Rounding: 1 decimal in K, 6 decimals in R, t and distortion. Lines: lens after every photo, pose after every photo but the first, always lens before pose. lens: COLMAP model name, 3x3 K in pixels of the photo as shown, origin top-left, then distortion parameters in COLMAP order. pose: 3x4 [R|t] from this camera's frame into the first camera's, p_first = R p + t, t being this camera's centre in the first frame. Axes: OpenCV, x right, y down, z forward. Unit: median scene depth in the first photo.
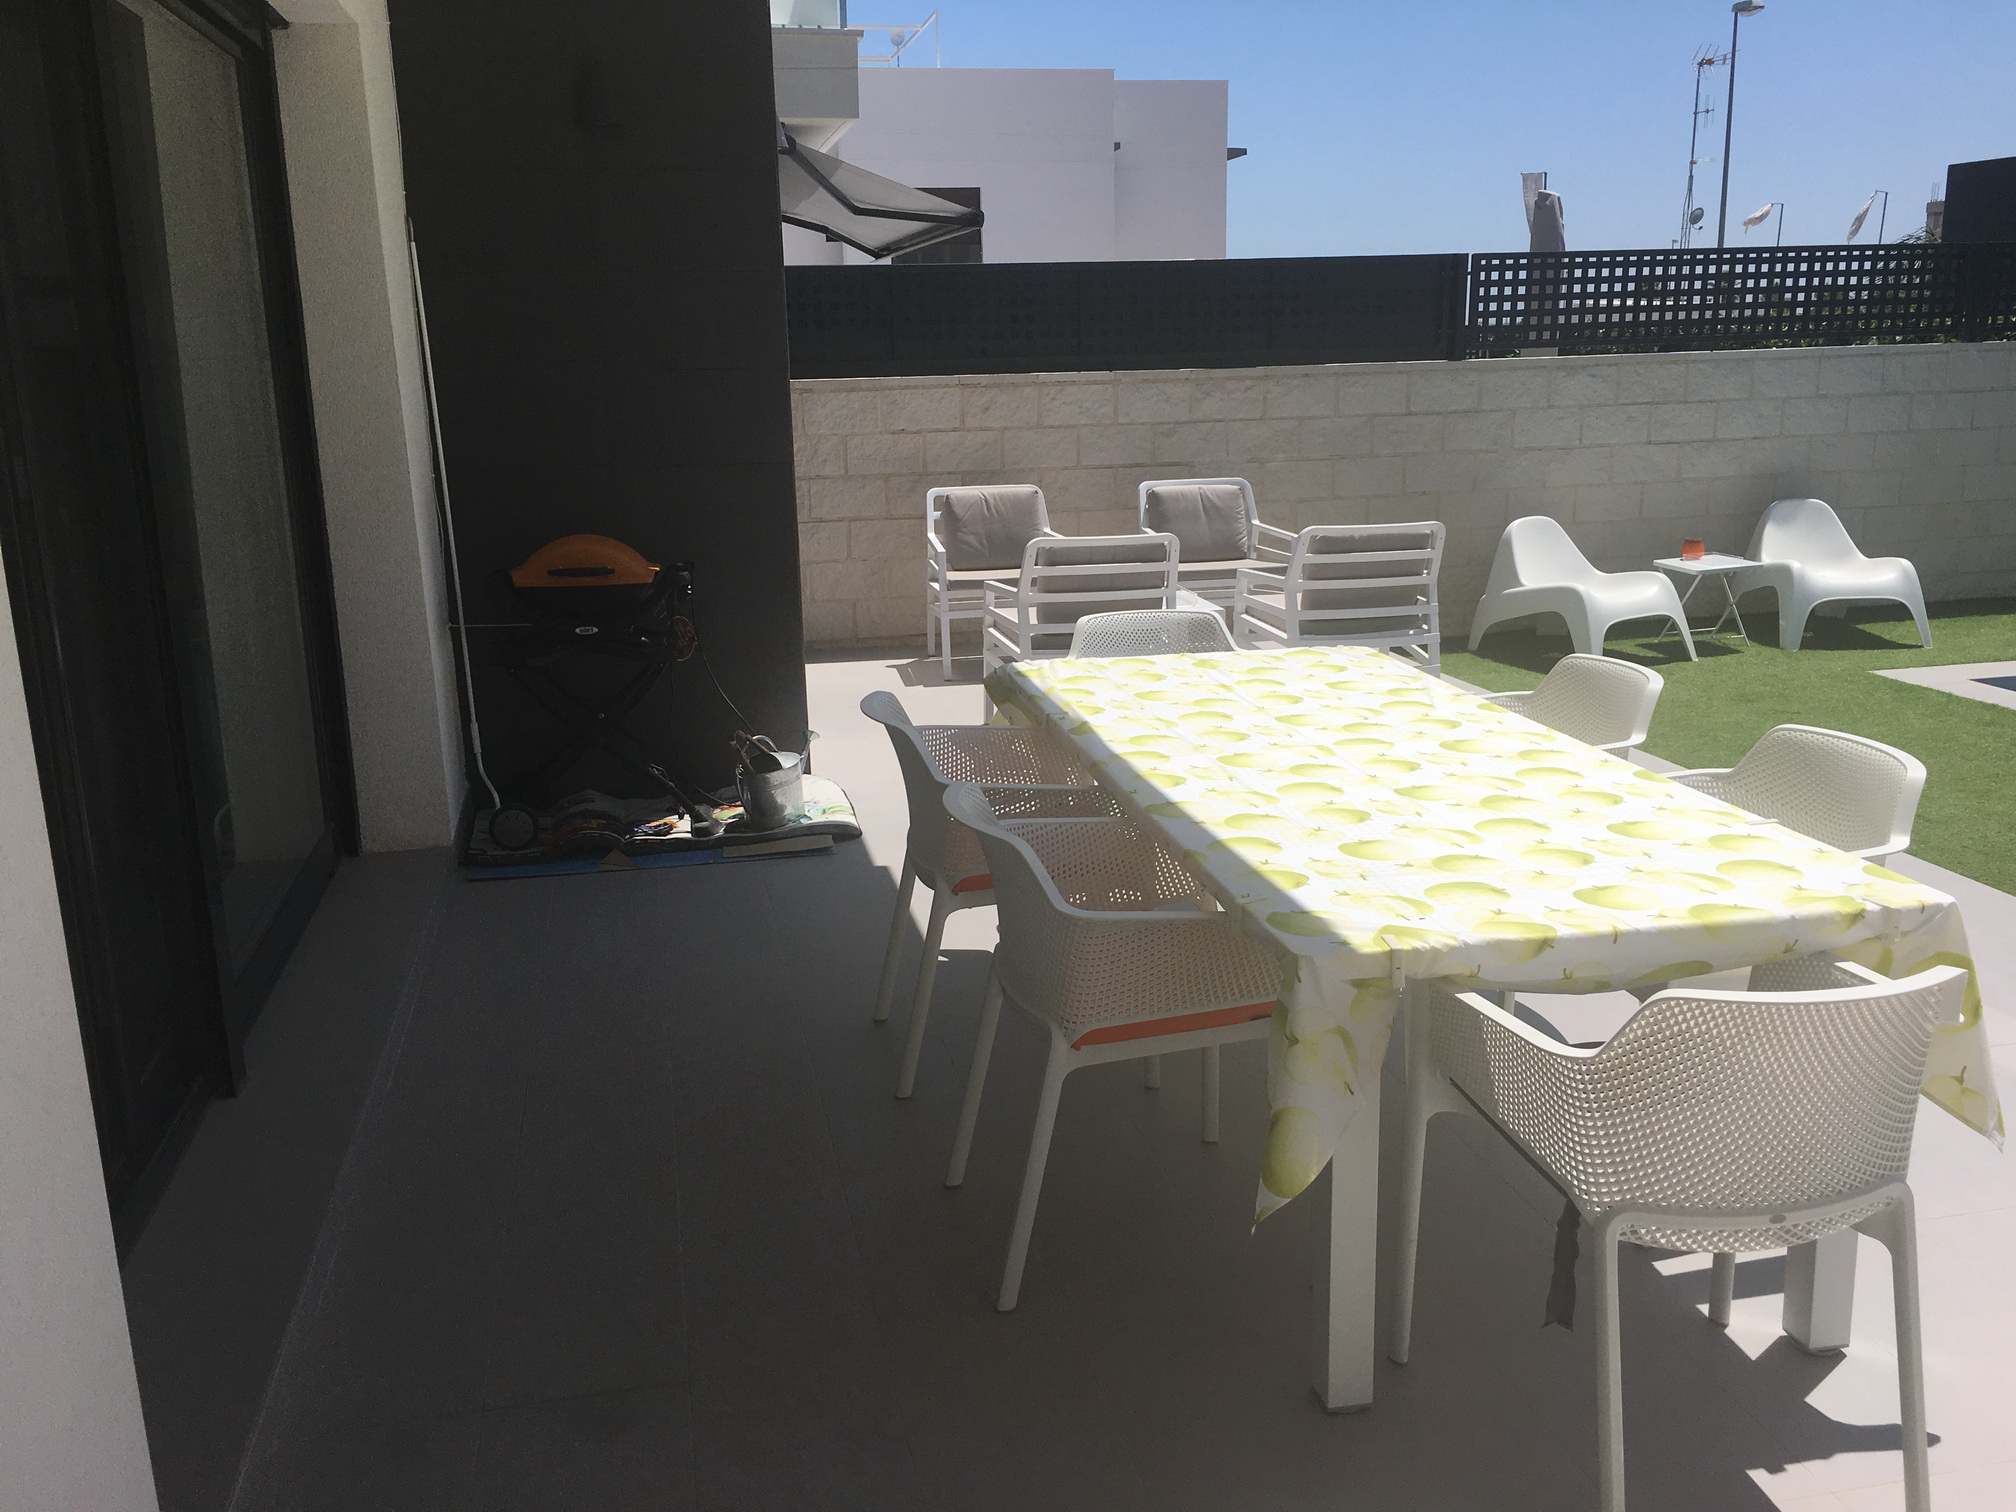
lens RADIAL K [[1705.5, 0, 992.4], [0, 1705.5, 754.1], [0, 0, 1]] dist [0.074792, -0.095705]
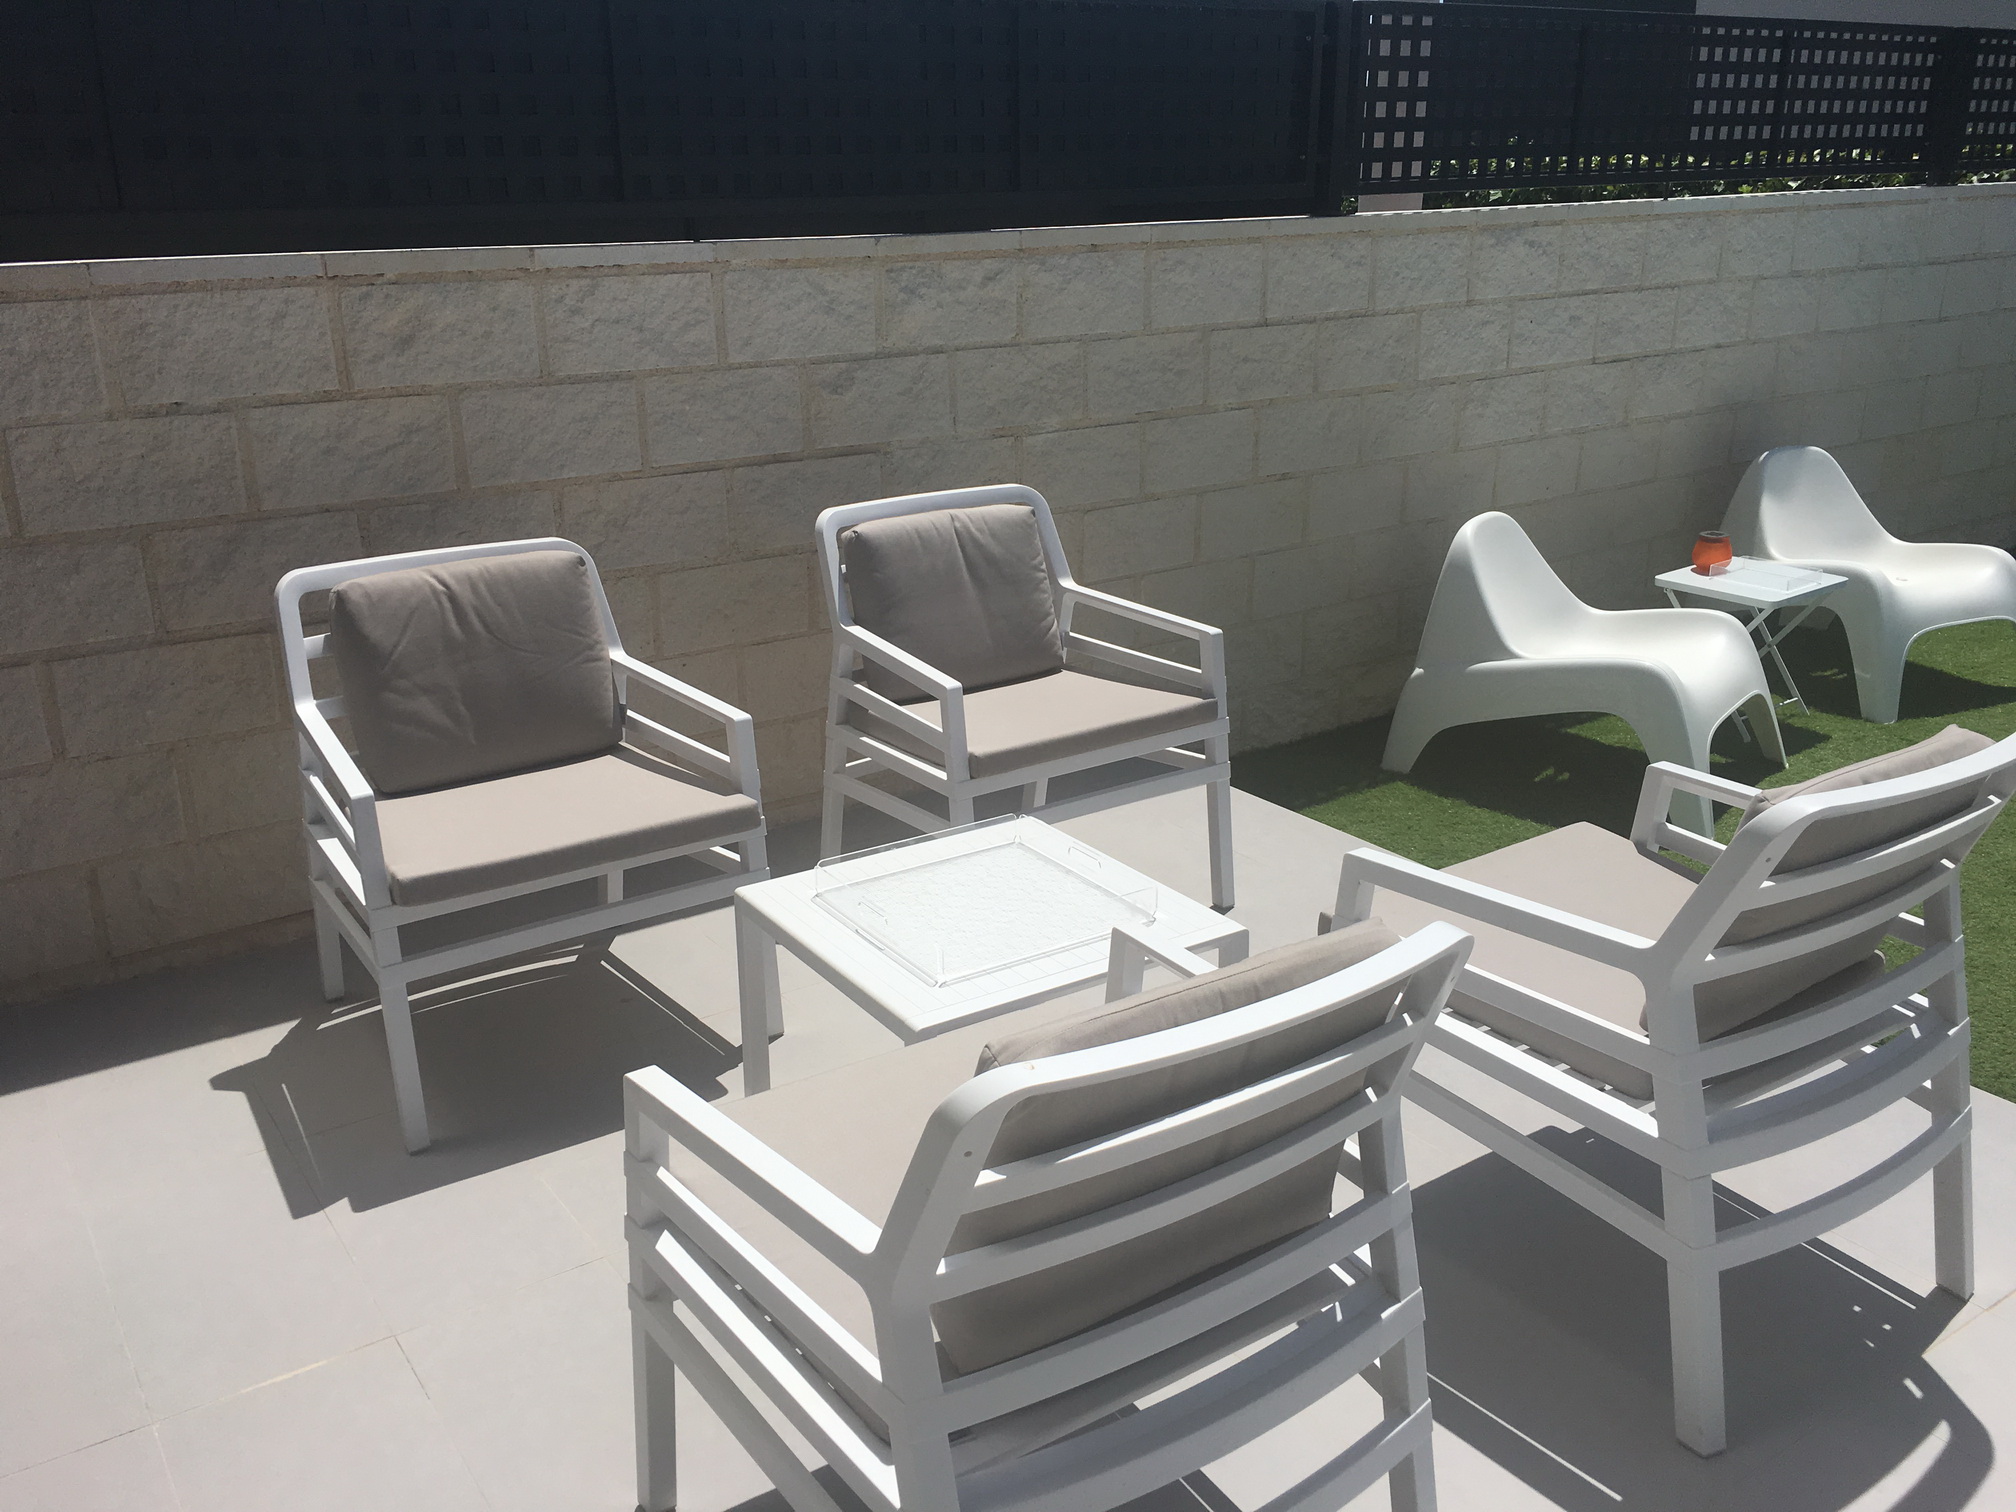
lens RADIAL K [[1705.5, 0, 992.4], [0, 1705.5, 754.1], [0, 0, 1]] dist [0.074792, -0.095705]
pose [[0.923893, -0.115112, 0.364926, -0.035557], [0.084355, 0.991487, 0.099189, -0.141685], [-0.373237, -0.060857, 0.925738, 0.605617]]
